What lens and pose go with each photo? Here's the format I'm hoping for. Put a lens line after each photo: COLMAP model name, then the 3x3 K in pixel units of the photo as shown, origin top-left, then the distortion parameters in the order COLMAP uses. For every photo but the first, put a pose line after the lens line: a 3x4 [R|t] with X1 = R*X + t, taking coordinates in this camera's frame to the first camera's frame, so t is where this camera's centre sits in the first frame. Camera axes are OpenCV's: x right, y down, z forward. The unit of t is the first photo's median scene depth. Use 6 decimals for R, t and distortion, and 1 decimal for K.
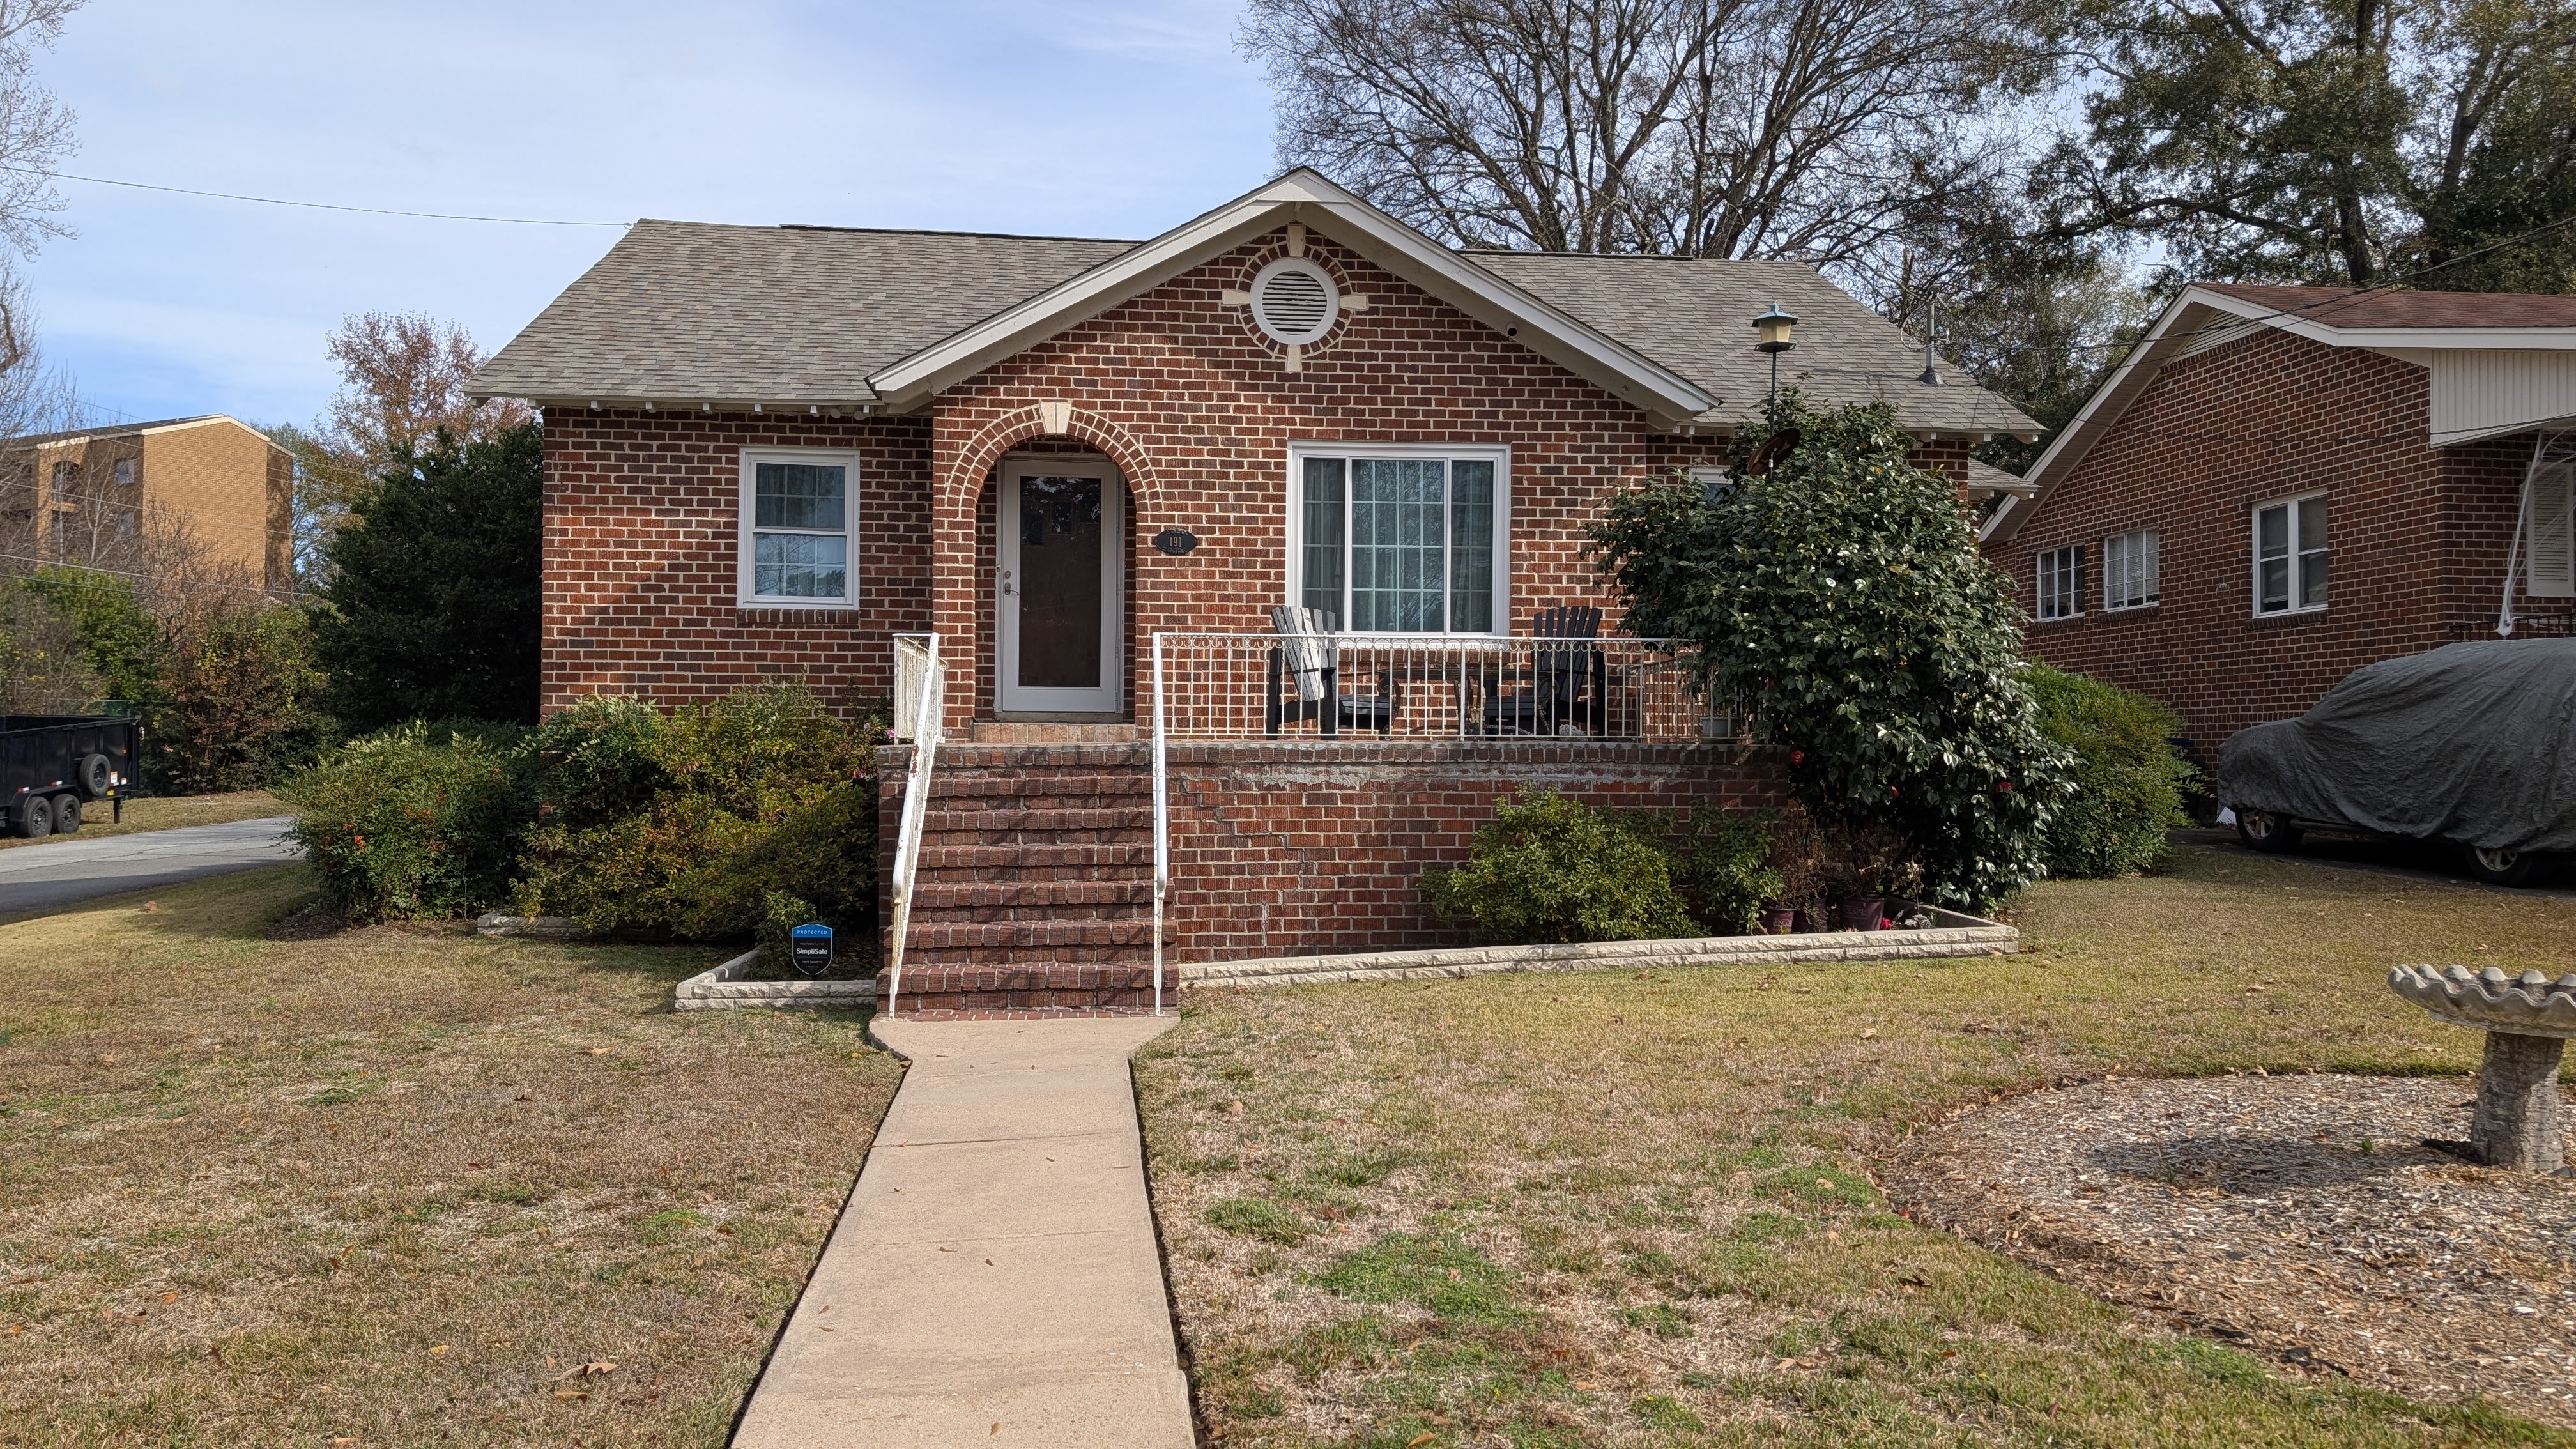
lens RADIAL K [[1831.5, 0, 1292.2], [0, 1831.5, 737.2], [0, 0, 1]] dist [0.039048, -0.020784]
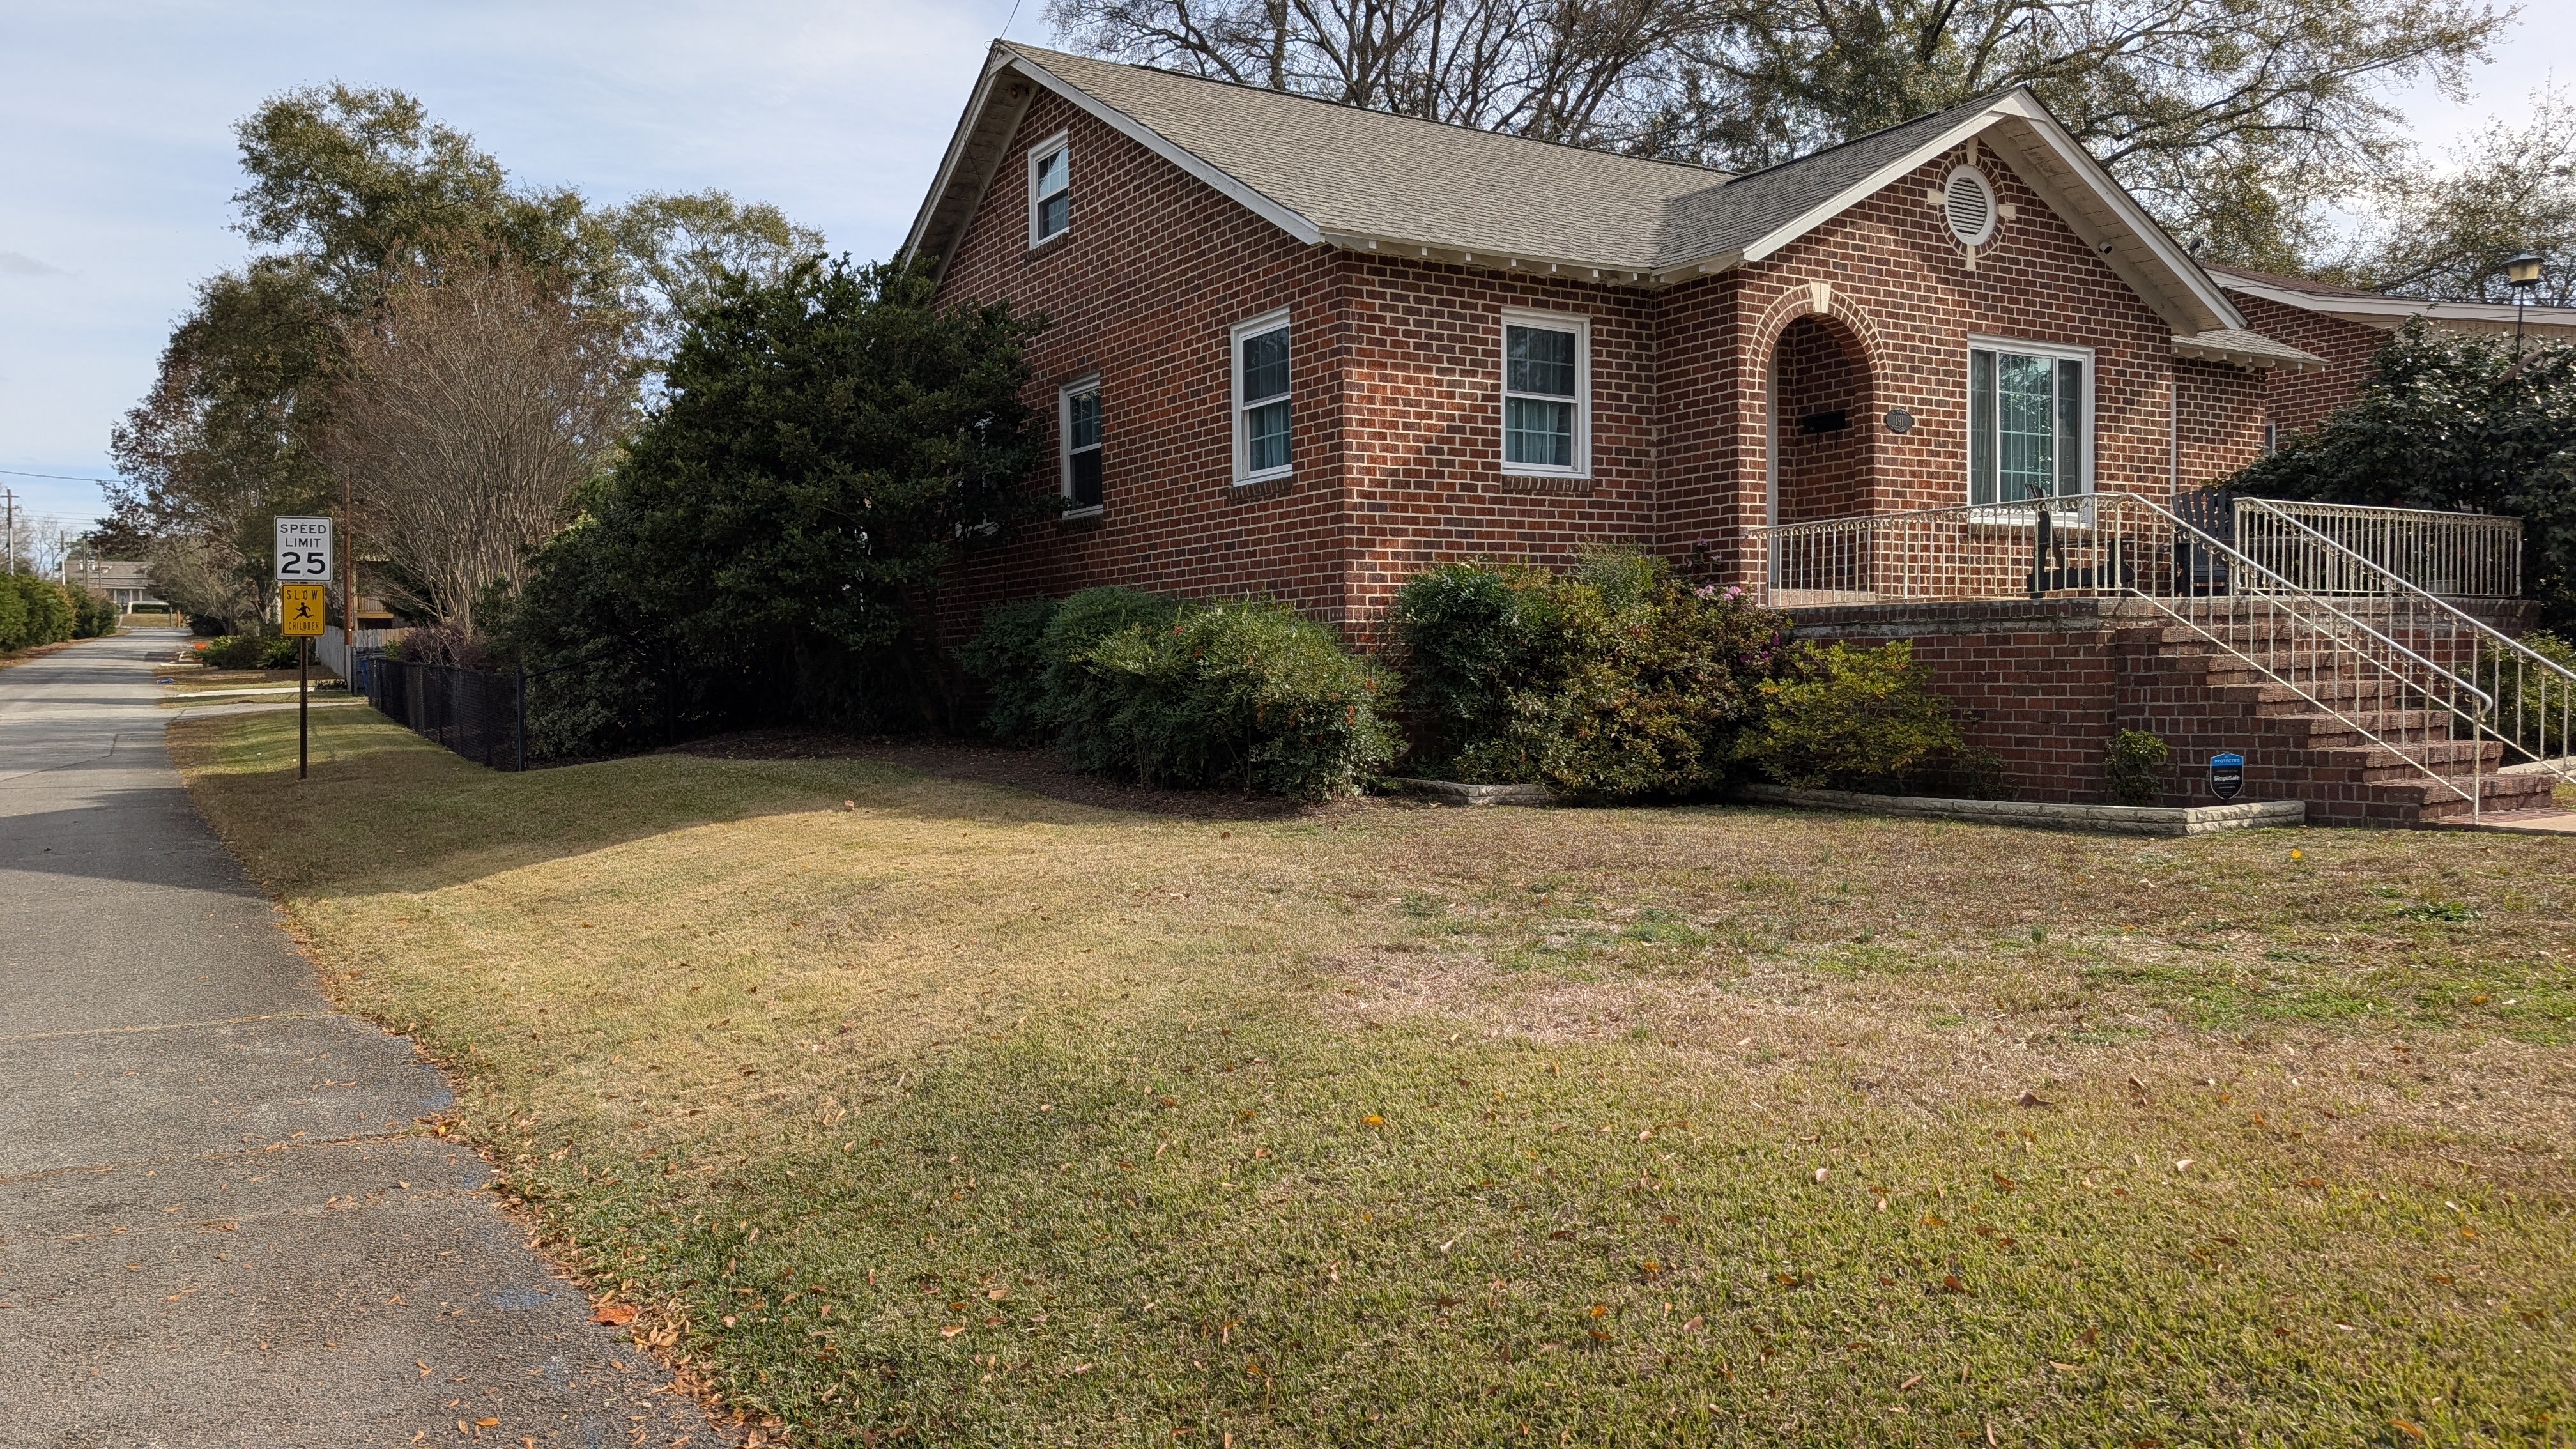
lens RADIAL K [[1831.5, 0, 1272.5], [0, 1831.5, 710.3], [0, 0, 1]] dist [0.039048, -0.020784]
pose [[0.898642, -0.027453, 0.437822, -0.854771], [0.016029, 0.999428, 0.029767, 0.024322], [-0.438389, -0.019732, 0.898569, 0.183706]]
